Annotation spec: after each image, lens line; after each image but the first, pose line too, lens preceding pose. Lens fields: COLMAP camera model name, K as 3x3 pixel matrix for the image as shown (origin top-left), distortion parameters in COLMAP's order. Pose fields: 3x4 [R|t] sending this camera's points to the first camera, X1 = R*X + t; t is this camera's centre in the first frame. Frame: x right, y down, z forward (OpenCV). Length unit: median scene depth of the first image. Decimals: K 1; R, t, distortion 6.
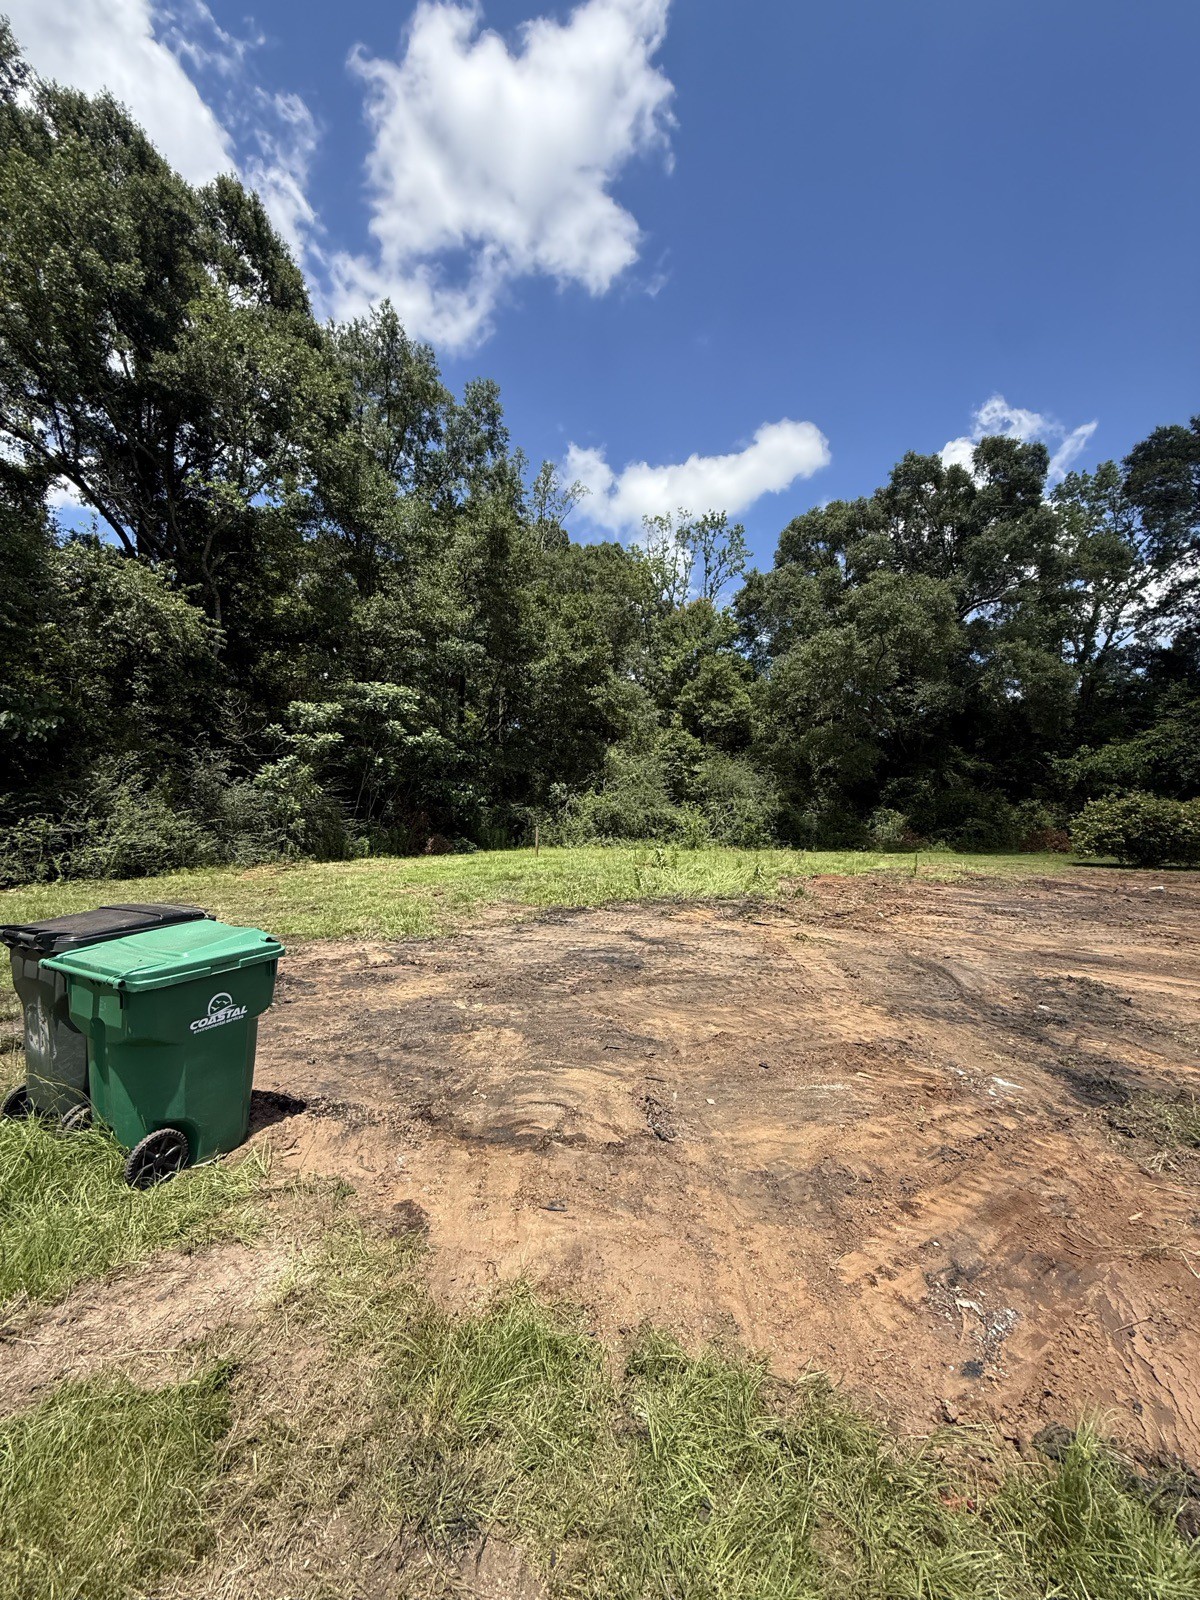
lens RADIAL K [[624.6, 0, 603.9], [0, 624.6, 798.8], [0, 0, 1]] dist [-0.000021, -0.000049]
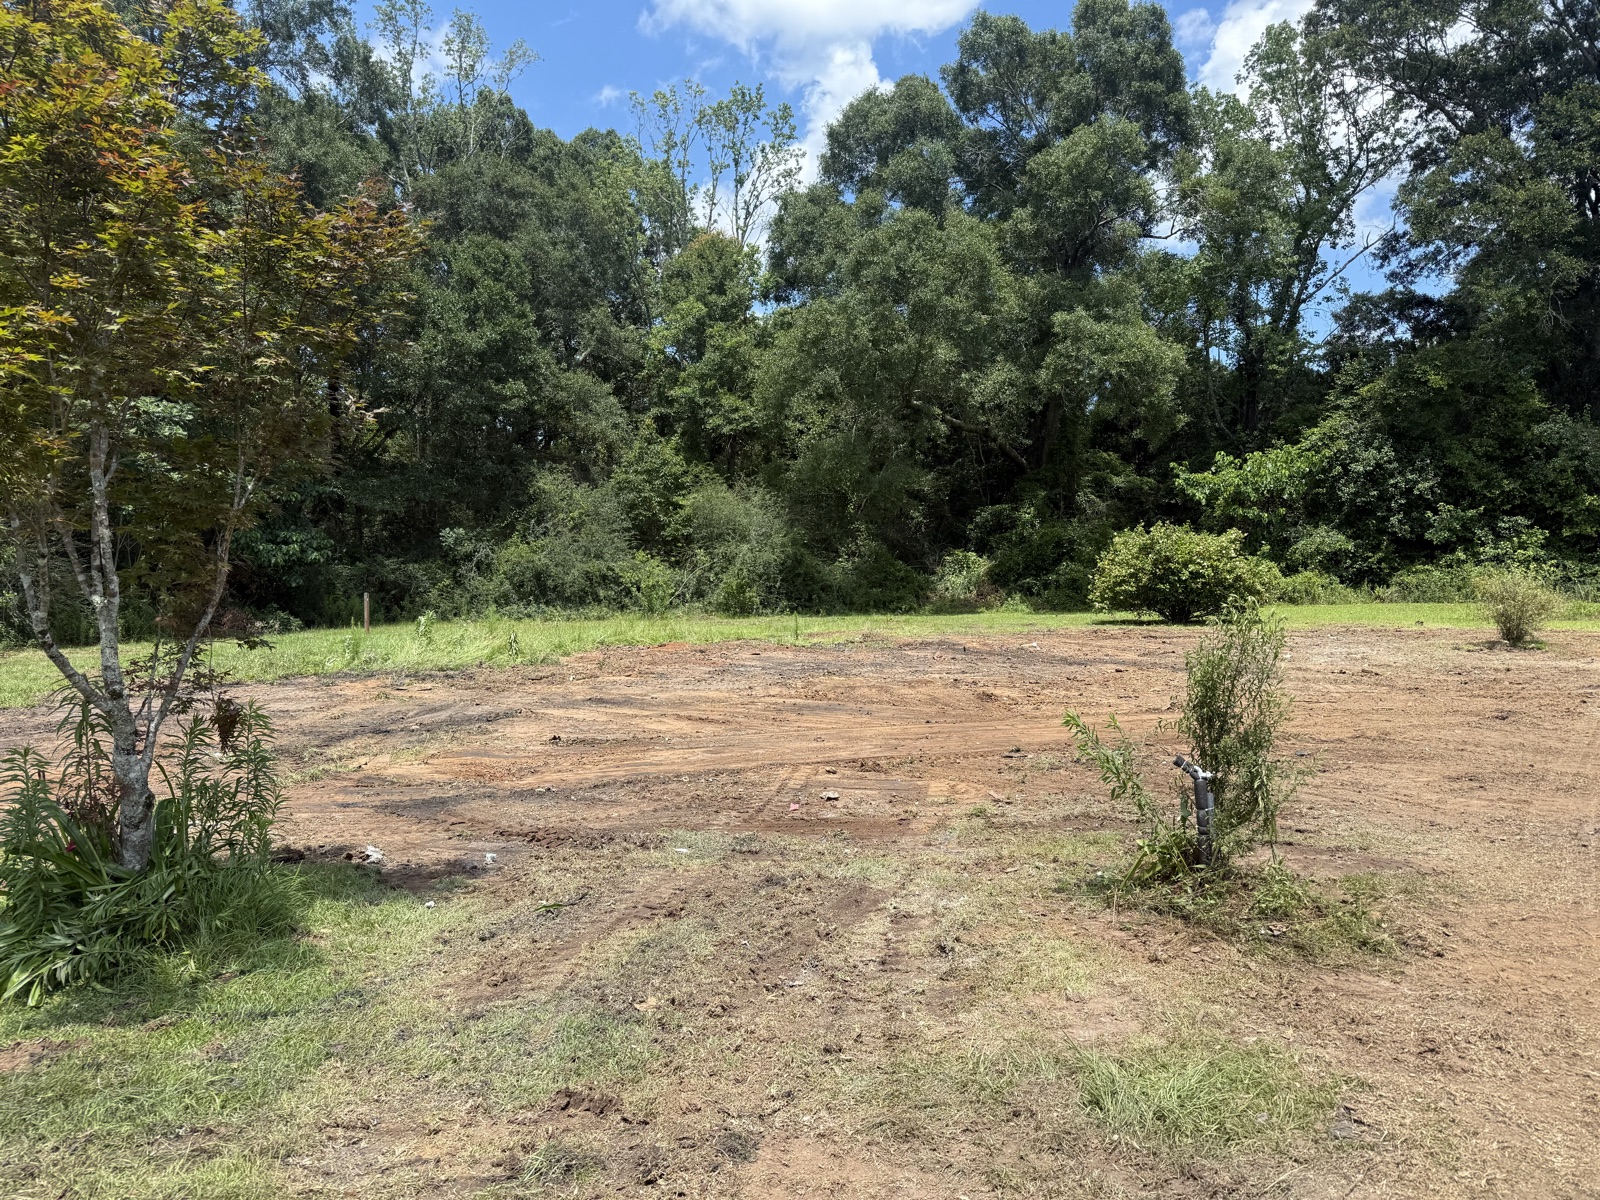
lens RADIAL K [[1109.3, 0, 800.2], [0, 1109.3, 603.3], [0, 0, 1]] dist [0.049766, -0.010932]
pose [[0.998657, -0.028693, 0.043127, 0.236881], [0.026145, 0.997944, 0.058513, -0.003843], [-0.044718, -0.057307, 0.997355, -0.222973]]
